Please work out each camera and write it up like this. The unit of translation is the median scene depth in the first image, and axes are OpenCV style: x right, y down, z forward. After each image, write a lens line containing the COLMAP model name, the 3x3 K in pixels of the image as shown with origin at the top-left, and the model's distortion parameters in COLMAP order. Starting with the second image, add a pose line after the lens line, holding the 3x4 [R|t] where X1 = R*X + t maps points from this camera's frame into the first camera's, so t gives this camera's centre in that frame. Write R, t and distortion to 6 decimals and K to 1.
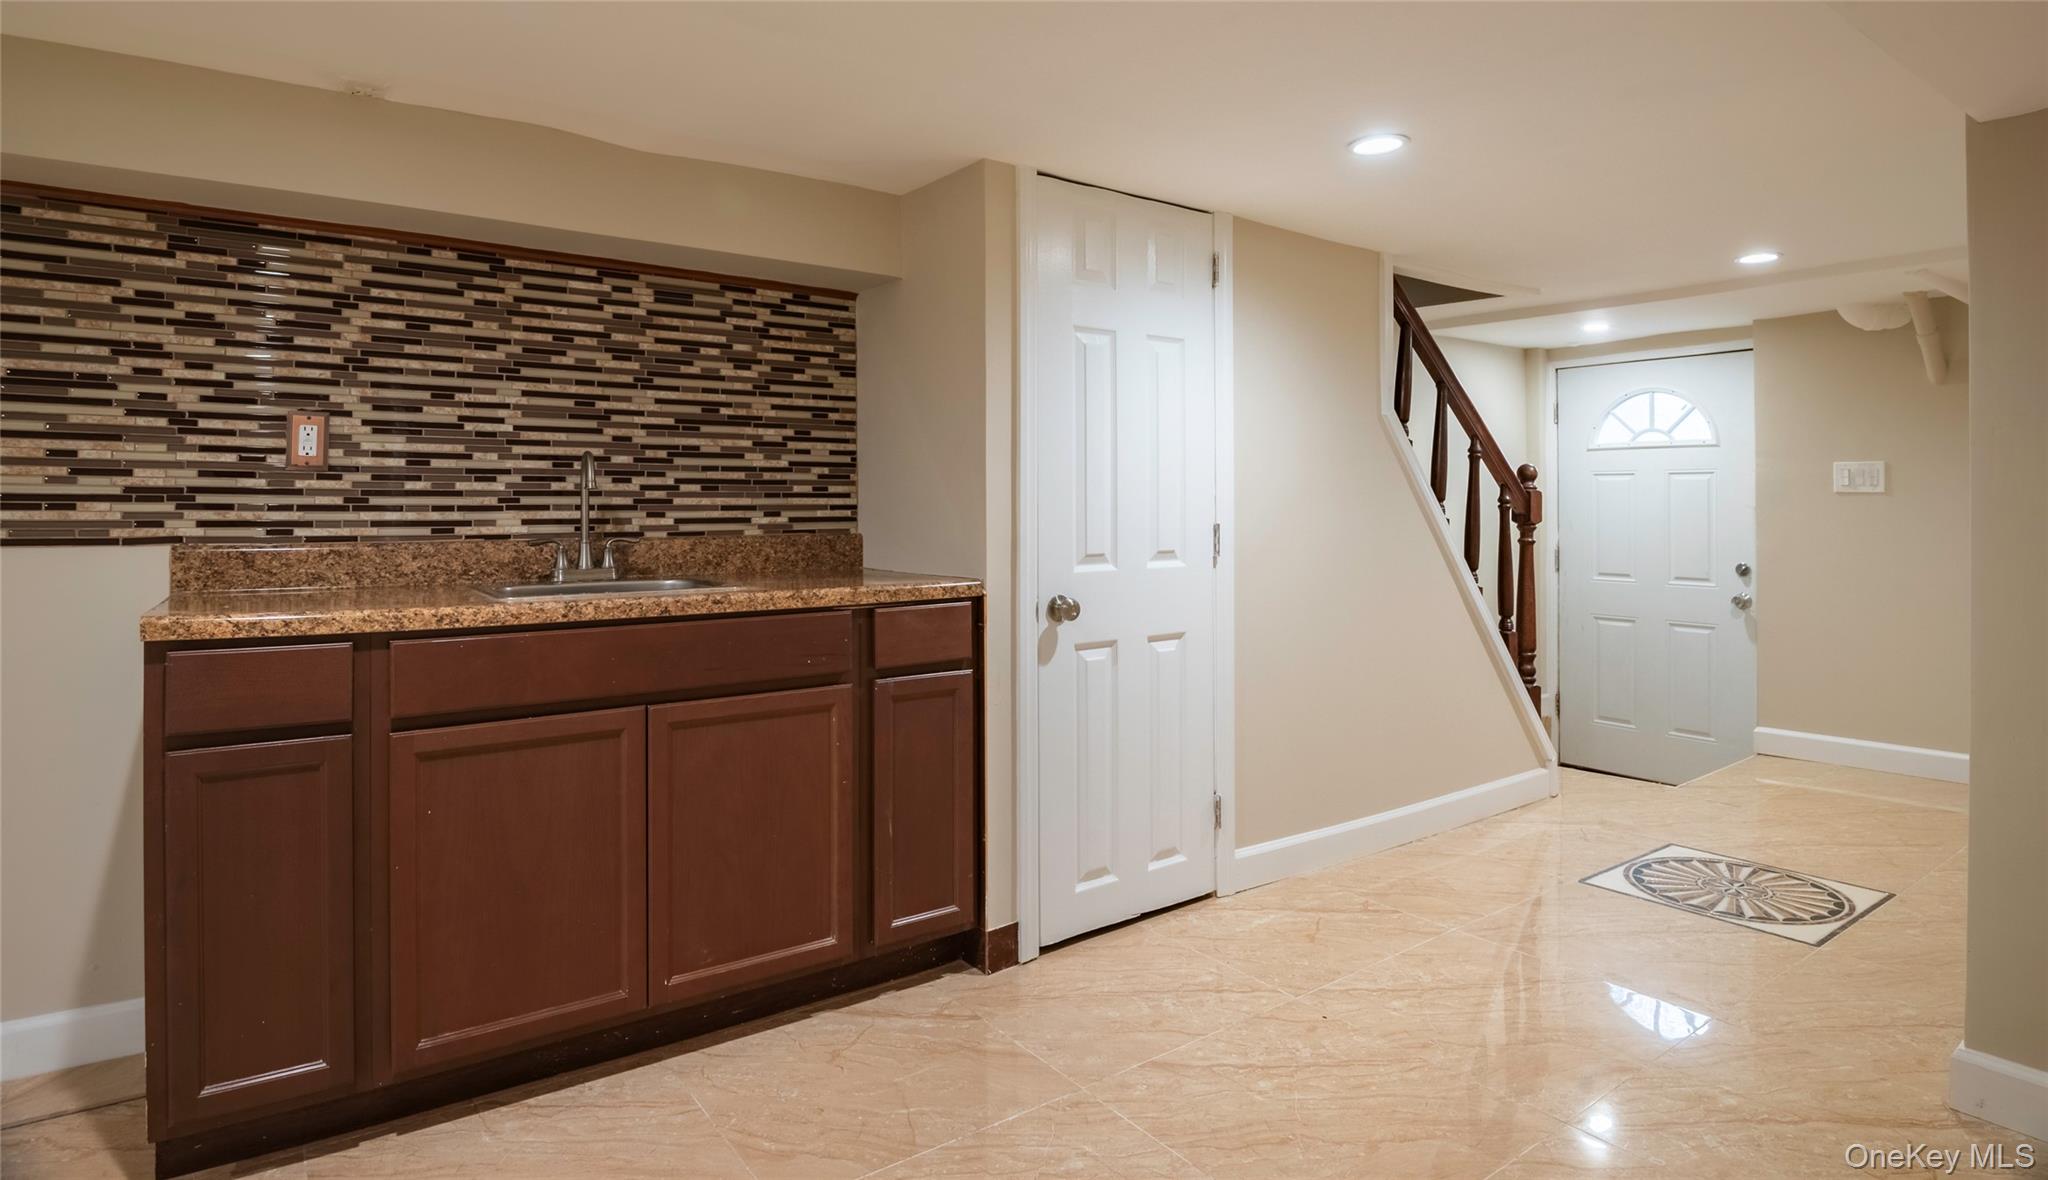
lens RADIAL K [[1102.0, 0, 1034.7], [0, 1102.0, 499.6], [0, 0, 1]] dist [-0.012069, -0.002098]
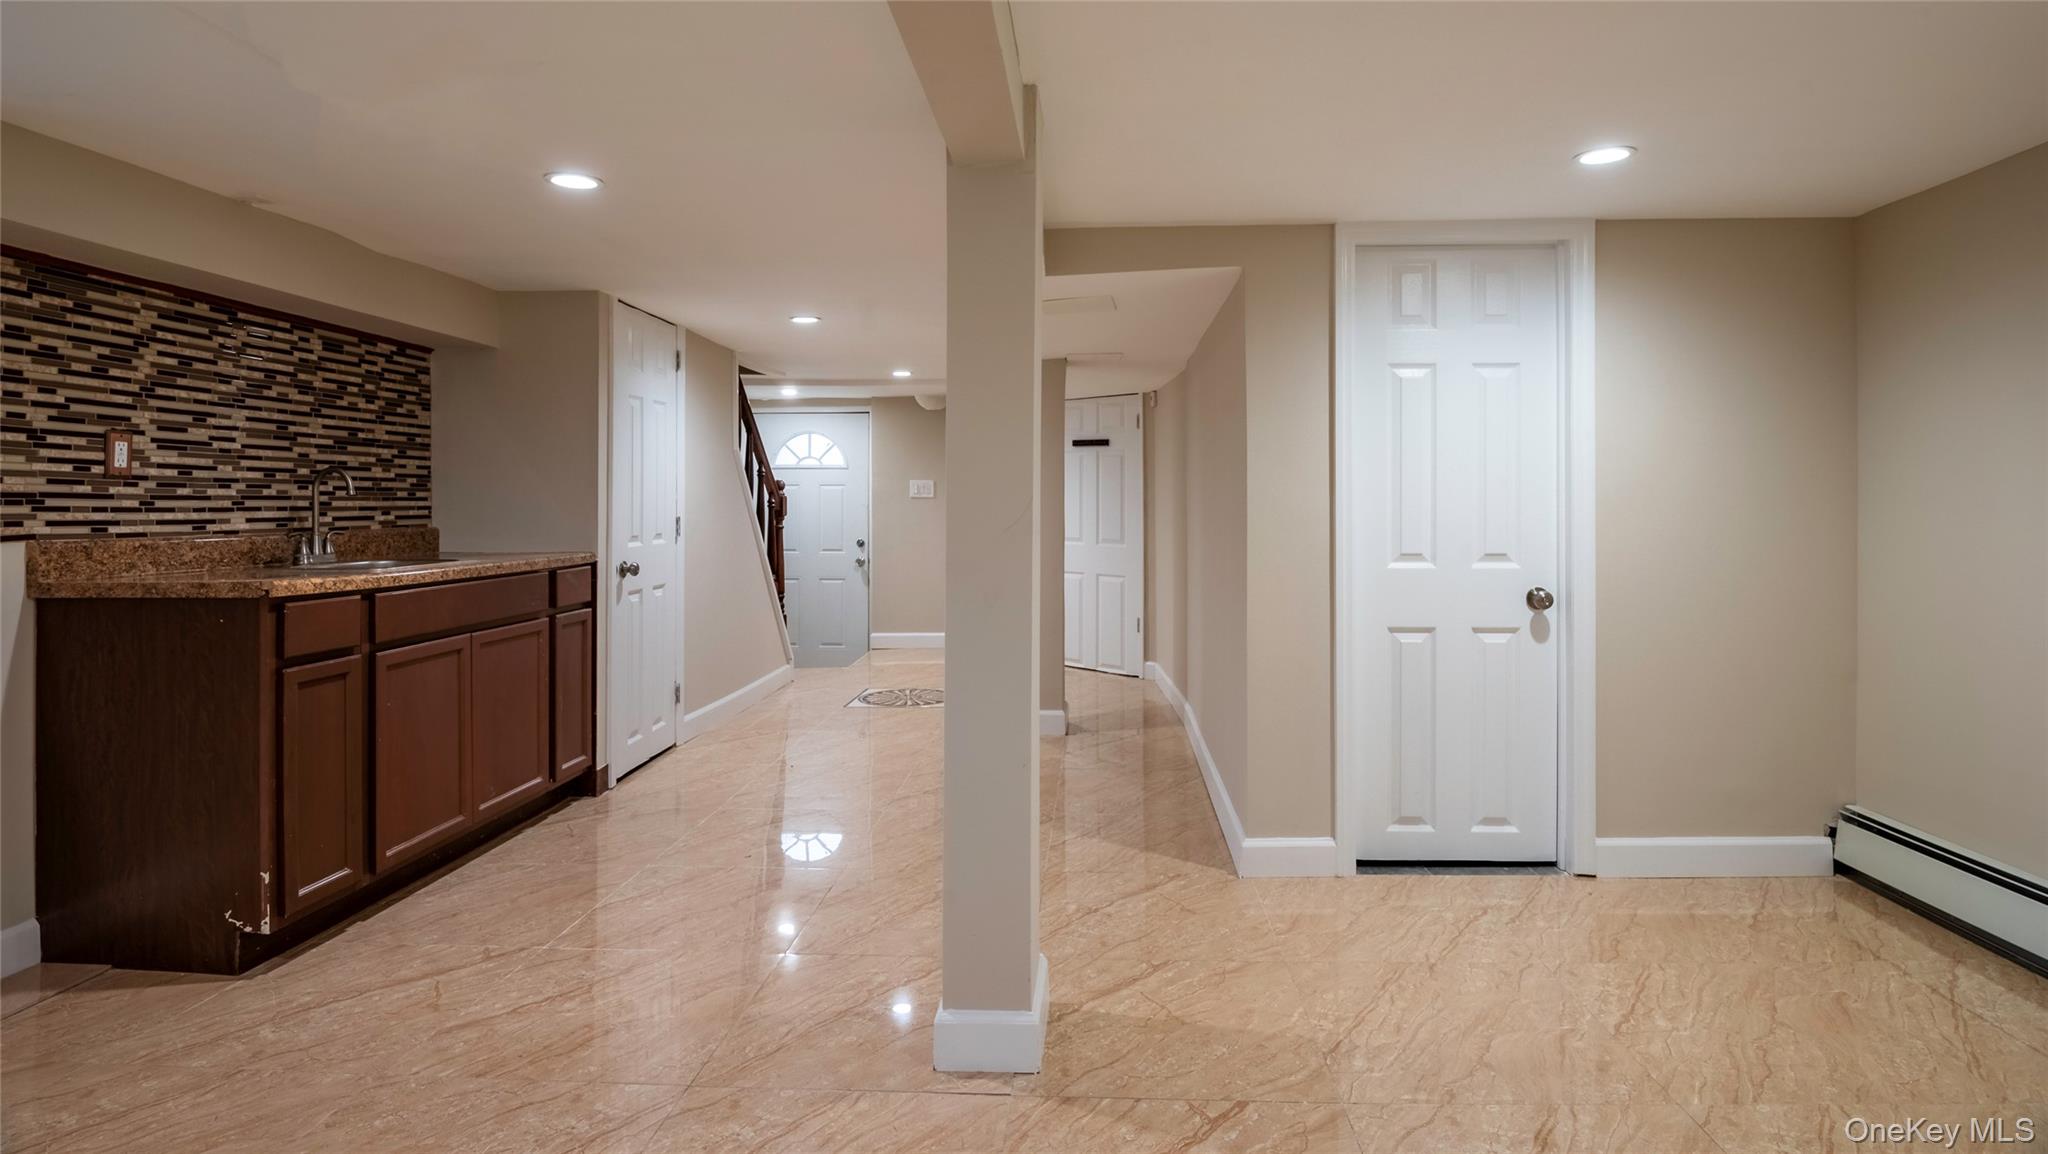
lens RADIAL K [[1112.9, 0, 1024.1], [0, 1112.9, 566.0], [0, 0, 1]] dist [0.001917, 0.001385]
pose [[0.644614, -0.045129, 0.763175, -0.849308], [-0.000187, 0.998247, 0.059188, -0.003093], [-0.764508, -0.038296, 0.643476, -0.504435]]
